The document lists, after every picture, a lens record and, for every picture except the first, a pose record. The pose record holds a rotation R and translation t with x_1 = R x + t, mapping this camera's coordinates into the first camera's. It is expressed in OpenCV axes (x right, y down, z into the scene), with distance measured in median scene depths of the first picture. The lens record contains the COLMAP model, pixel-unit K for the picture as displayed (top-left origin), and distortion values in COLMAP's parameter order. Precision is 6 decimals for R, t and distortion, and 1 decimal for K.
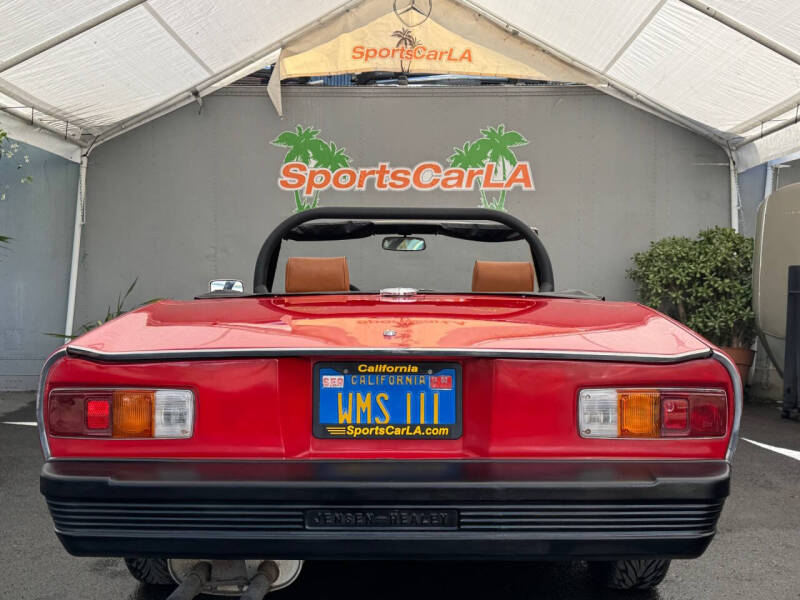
lens RADIAL K [[882.1, 0, 414.6], [0, 882.1, 301.2], [0, 0, 1]] dist [0.212345, -0.487281]
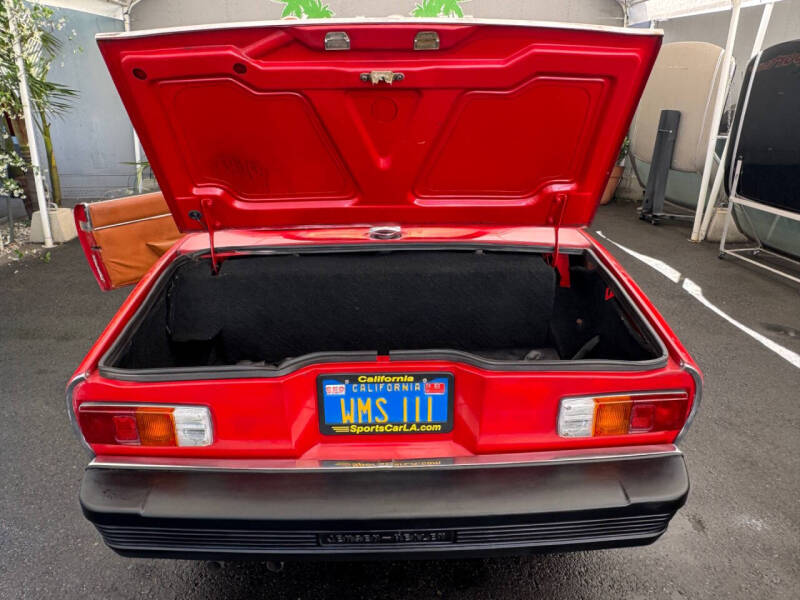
lens RADIAL K [[561.5, 0, 400.0], [0, 561.5, 300.0], [0, 0, 1]] dist [-0.029250, 0.042747]
pose [[0.999445, -0.017711, 0.028211, -0.008064], [0.006305, 0.932205, 0.361875, -0.068775], [-0.032708, -0.361496, 0.931800, 0.104267]]
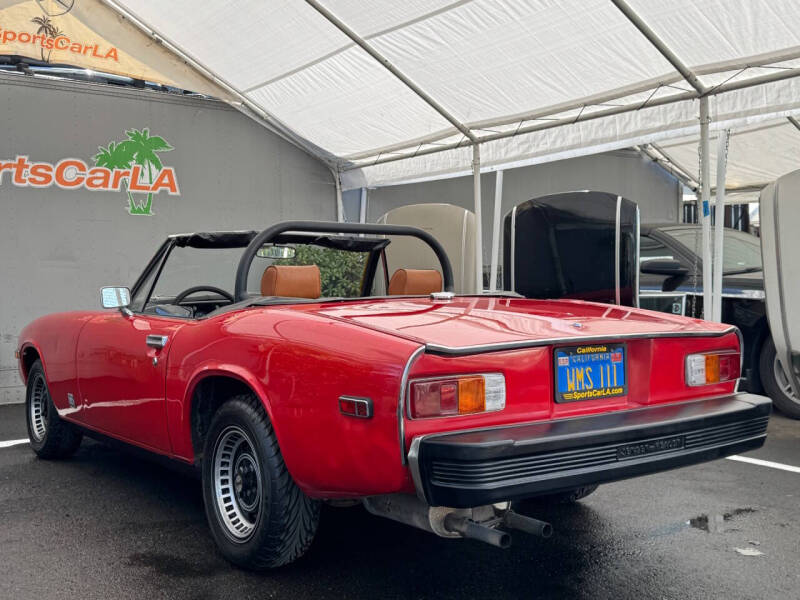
lens RADIAL K [[882.1, 0, 414.6], [0, 882.1, 301.2], [0, 0, 1]] dist [0.212345, -0.487281]
pose [[0.794443, -0.020468, 0.606994, -0.293478], [0.020216, 0.999769, 0.007253, -0.004514], [-0.607003, 0.006509, 0.794673, 0.011214]]
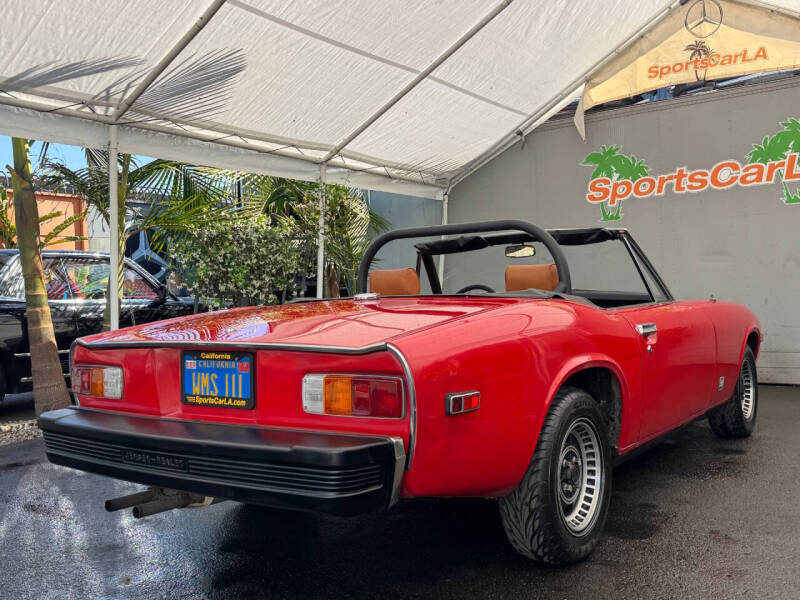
lens RADIAL K [[747.9, 0, 400.0], [0, 747.9, 300.0], [0, 0, 1]] dist [0.129779, -0.282287]
pose [[0.807812, -0.025020, -0.588909, 0.235537], [0.026271, 0.999634, -0.006433, 0.001114], [0.588855, -0.010274, 0.808174, 0.058383]]
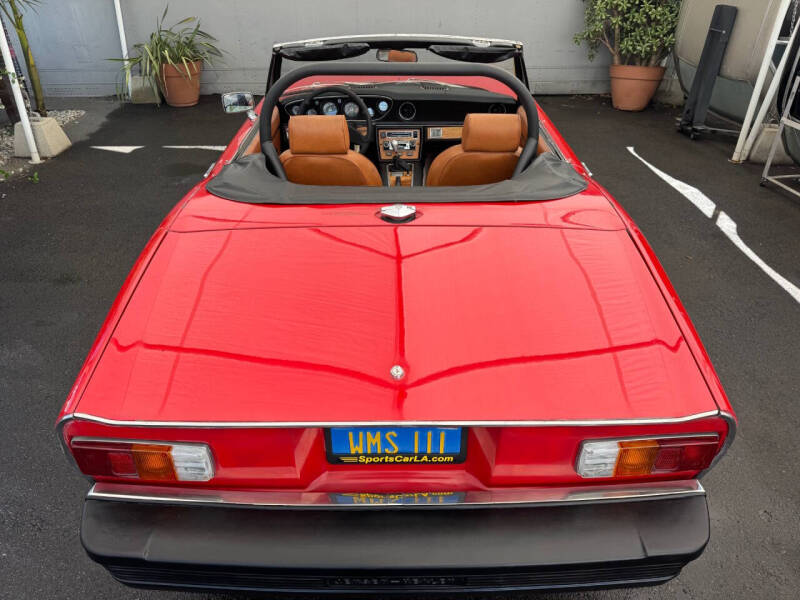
lens RADIAL K [[572.0, 0, 408.0], [0, 572.0, 300.9], [0, 0, 1]] dist [0.005471, -0.003153]
pose [[0.999829, -0.008900, 0.016197, -0.006905], [-0.001252, 0.841774, 0.539829, -0.101927], [-0.018438, -0.539757, 0.841619, 0.136699]]
